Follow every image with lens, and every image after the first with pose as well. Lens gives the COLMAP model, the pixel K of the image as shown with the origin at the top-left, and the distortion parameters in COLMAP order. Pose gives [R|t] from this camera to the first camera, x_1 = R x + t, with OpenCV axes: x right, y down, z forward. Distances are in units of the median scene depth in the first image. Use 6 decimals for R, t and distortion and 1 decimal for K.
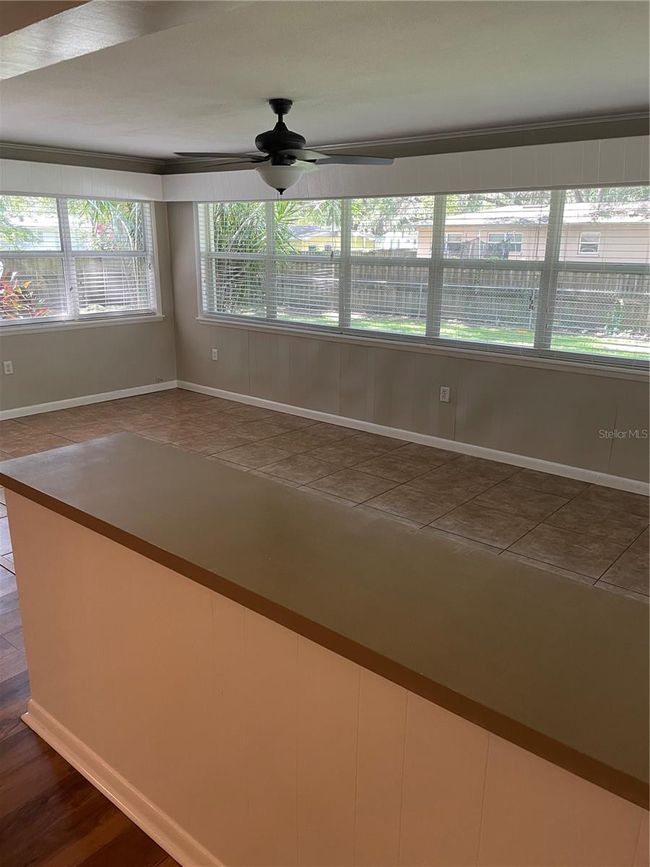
lens RADIAL K [[662.0, 0, 326.4], [0, 662.0, 435.0], [0, 0, 1]] dist [0.007678, 0.003402]
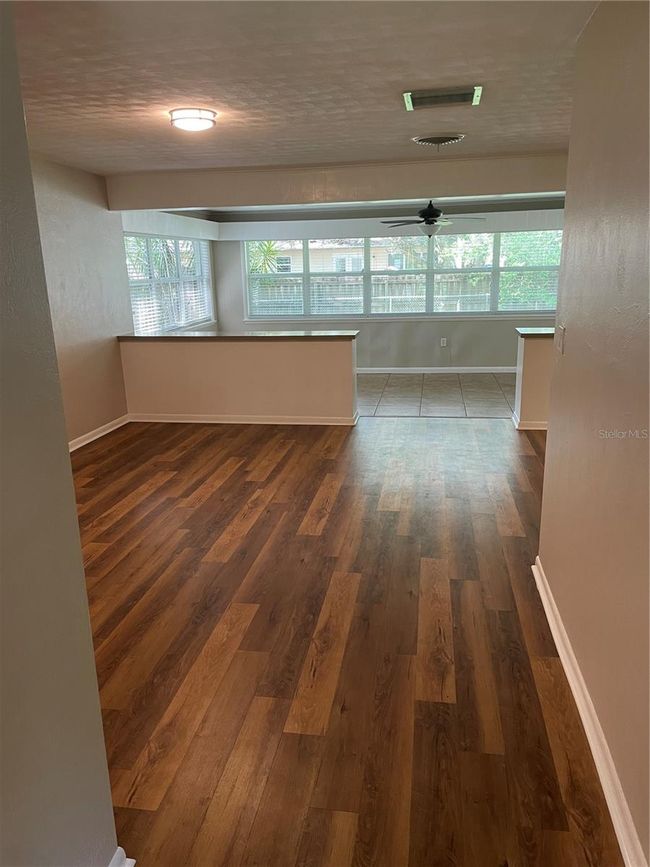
lens RADIAL K [[662.0, 0, 322.9], [0, 662.0, 434.2], [0, 0, 1]] dist [0.007678, 0.003402]
pose [[0.857337, -0.162027, 0.488591, -1.041005], [0.179115, 0.983756, 0.011938, 0.106822], [-0.482588, 0.077279, 0.872431, -0.416564]]
